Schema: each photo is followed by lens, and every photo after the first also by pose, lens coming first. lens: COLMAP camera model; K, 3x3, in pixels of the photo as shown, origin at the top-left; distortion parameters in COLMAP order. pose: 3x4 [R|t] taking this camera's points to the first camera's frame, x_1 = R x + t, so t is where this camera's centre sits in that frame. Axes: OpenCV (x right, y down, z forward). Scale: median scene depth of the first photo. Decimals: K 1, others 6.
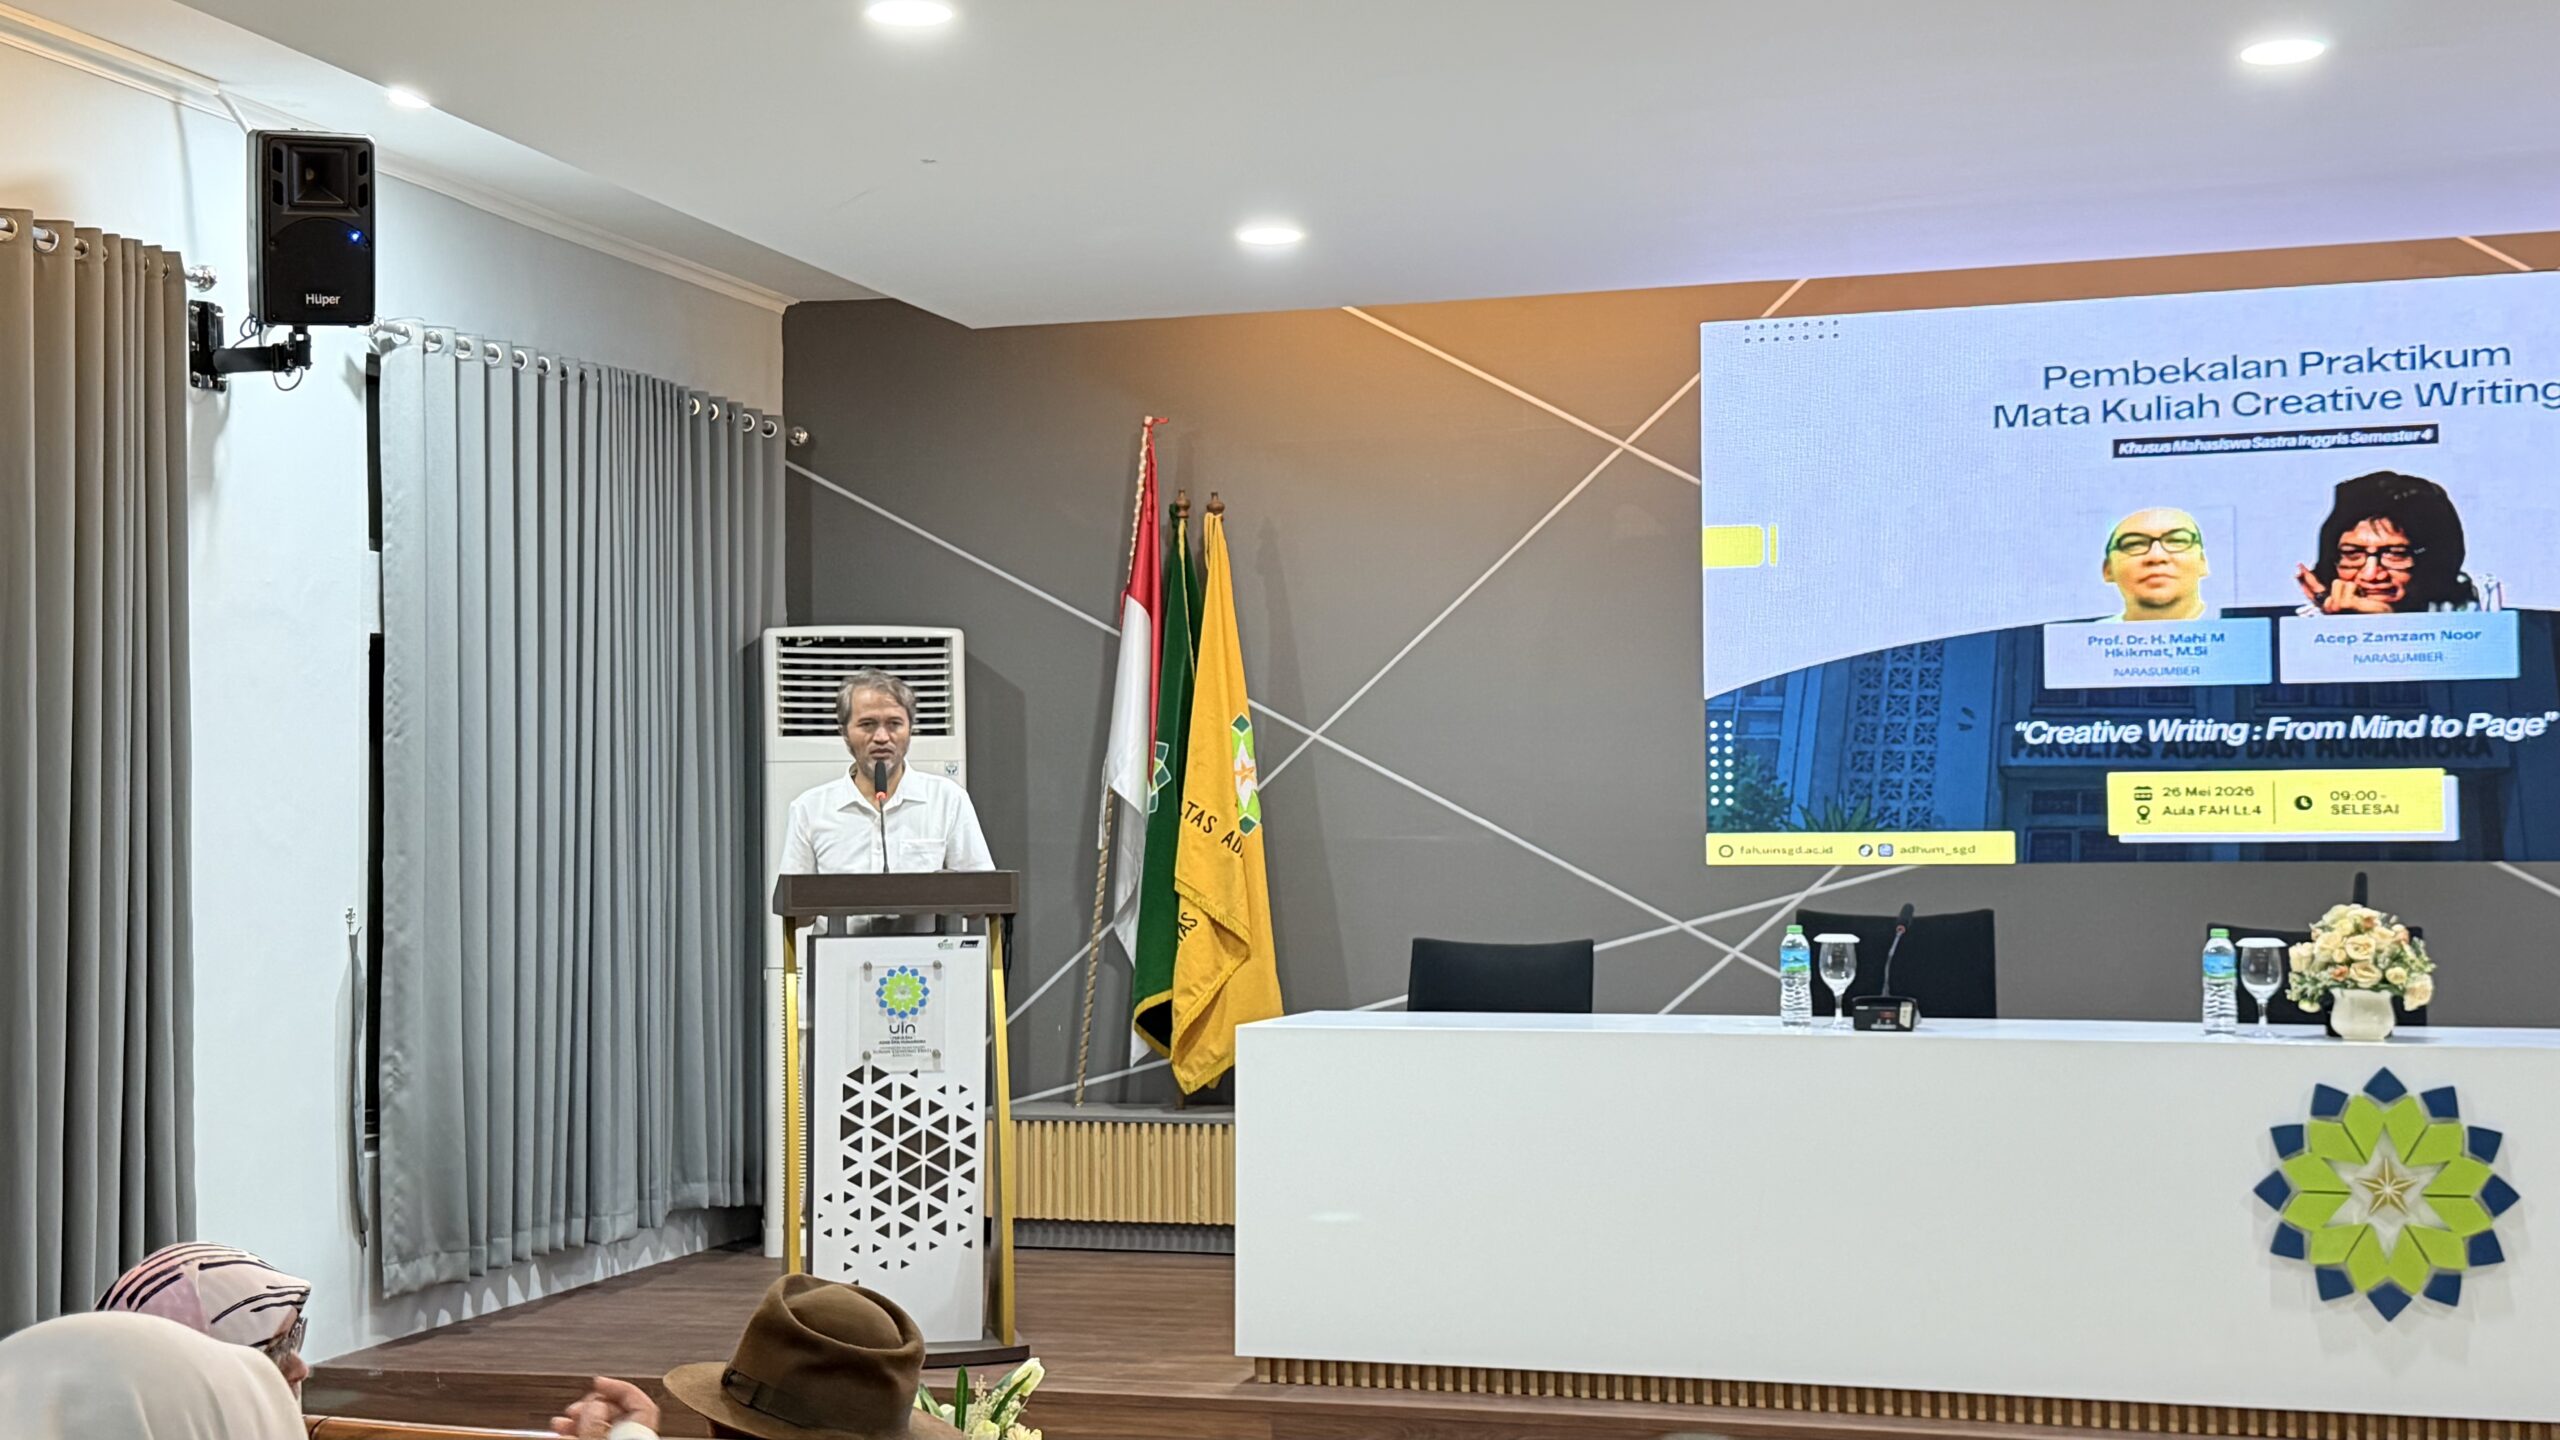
lens RADIAL K [[3132.3, 0, 1331.3], [0, 3132.3, 719.1], [0, 0, 1]] dist [0.255772, -0.633058]
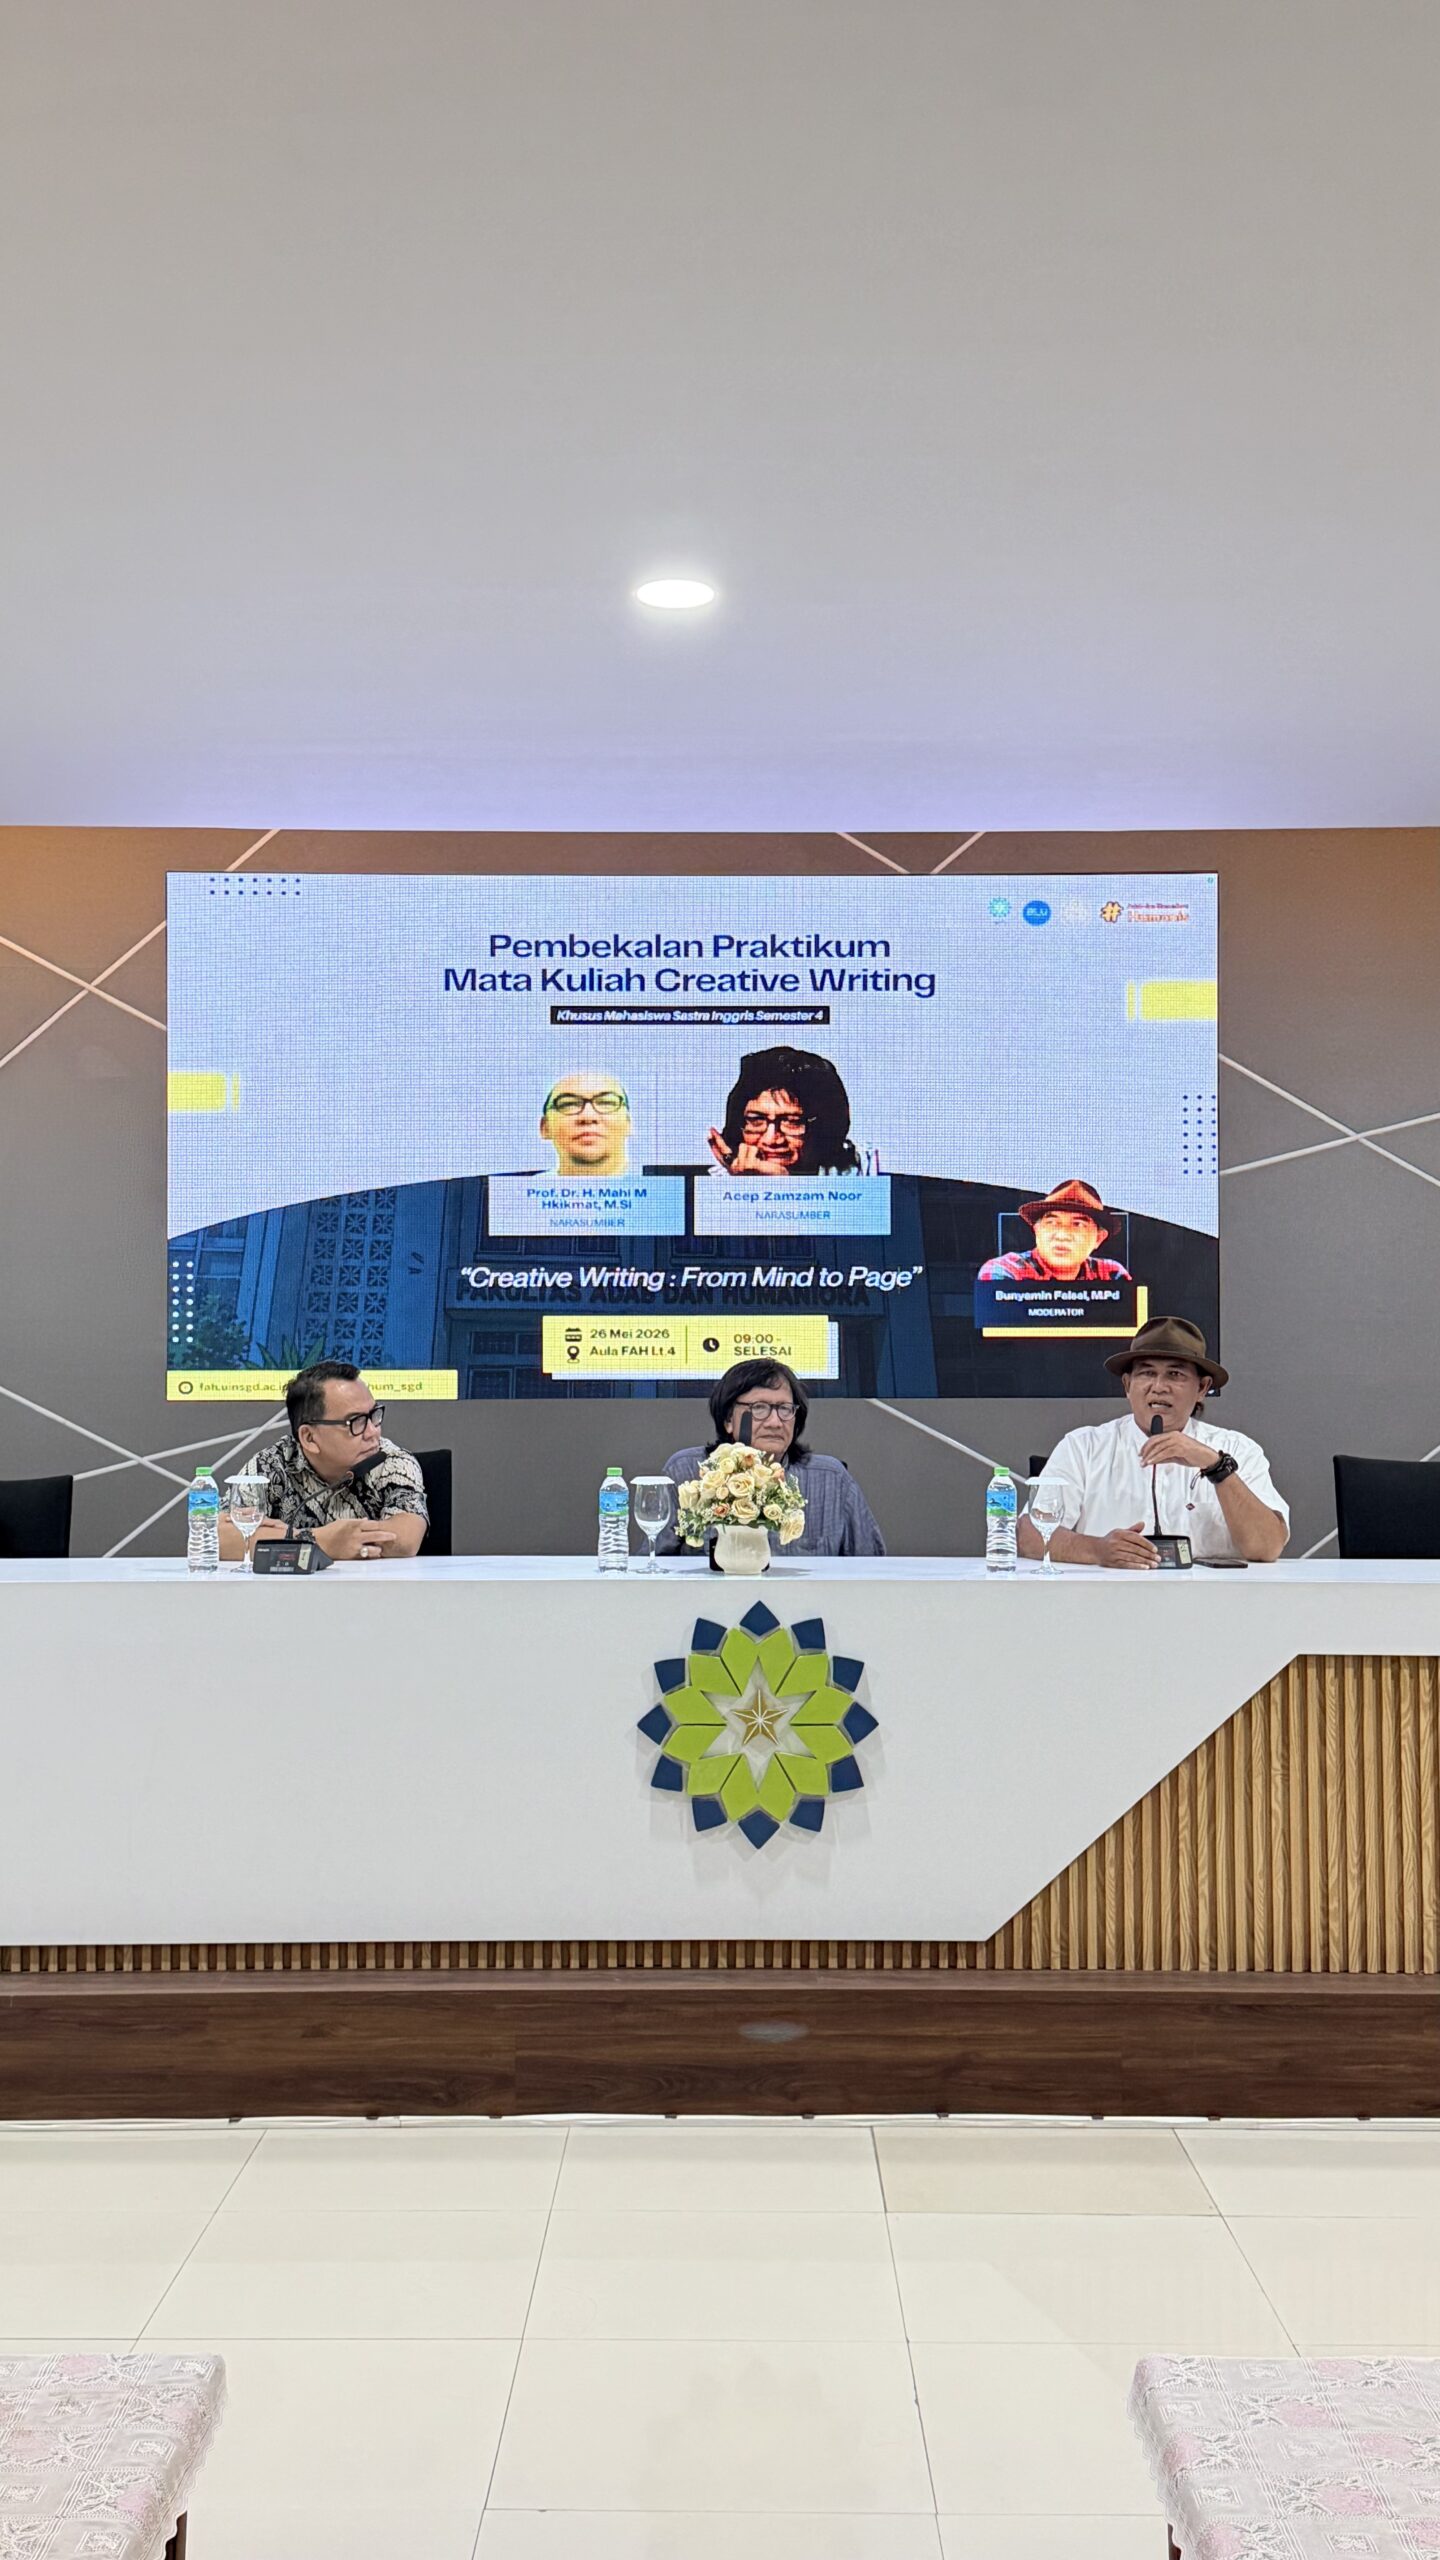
lens RADIAL K [[2719.6, 0, 720.0], [0, 2719.6, 1280.0], [0, 0, 1]] dist [0.215038, -0.000014]
pose [[0.958218, 0.016700, 0.285552, 0.038434], [-0.017899, 0.999839, 0.001590, 0.002370], [-0.285479, -0.006634, 0.958362, 0.096603]]
